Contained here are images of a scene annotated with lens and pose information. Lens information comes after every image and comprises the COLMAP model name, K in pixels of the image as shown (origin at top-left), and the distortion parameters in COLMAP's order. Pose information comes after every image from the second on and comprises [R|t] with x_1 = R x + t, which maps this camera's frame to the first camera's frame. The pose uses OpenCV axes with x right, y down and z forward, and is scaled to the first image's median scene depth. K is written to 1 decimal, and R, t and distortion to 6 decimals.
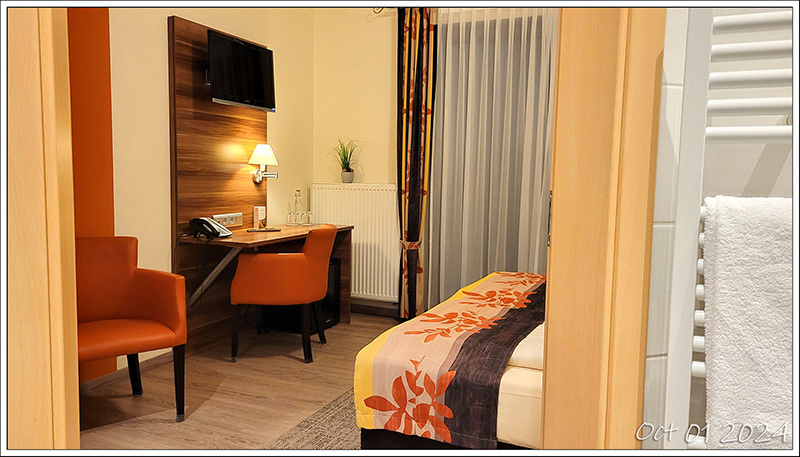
lens RADIAL K [[622.9, 0, 400.0], [0, 622.9, 228.5], [0, 0, 1]] dist [0.028741, -0.001794]
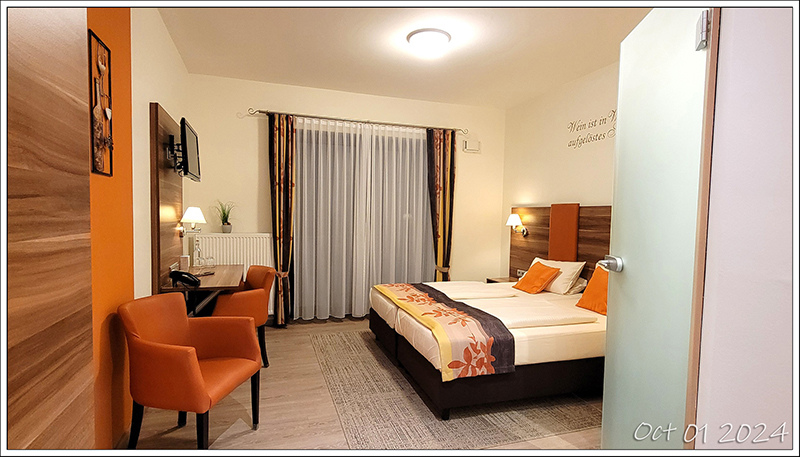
lens RADIAL K [[405.6, 0, 397.9], [0, 405.6, 236.6], [0, 0, 1]] dist [0.000650, -0.000117]
pose [[0.738804, -0.040695, 0.672690, -0.439507], [0.057102, 0.998366, -0.002317, -0.045982], [-0.671497, 0.040124, 0.739921, 0.106279]]
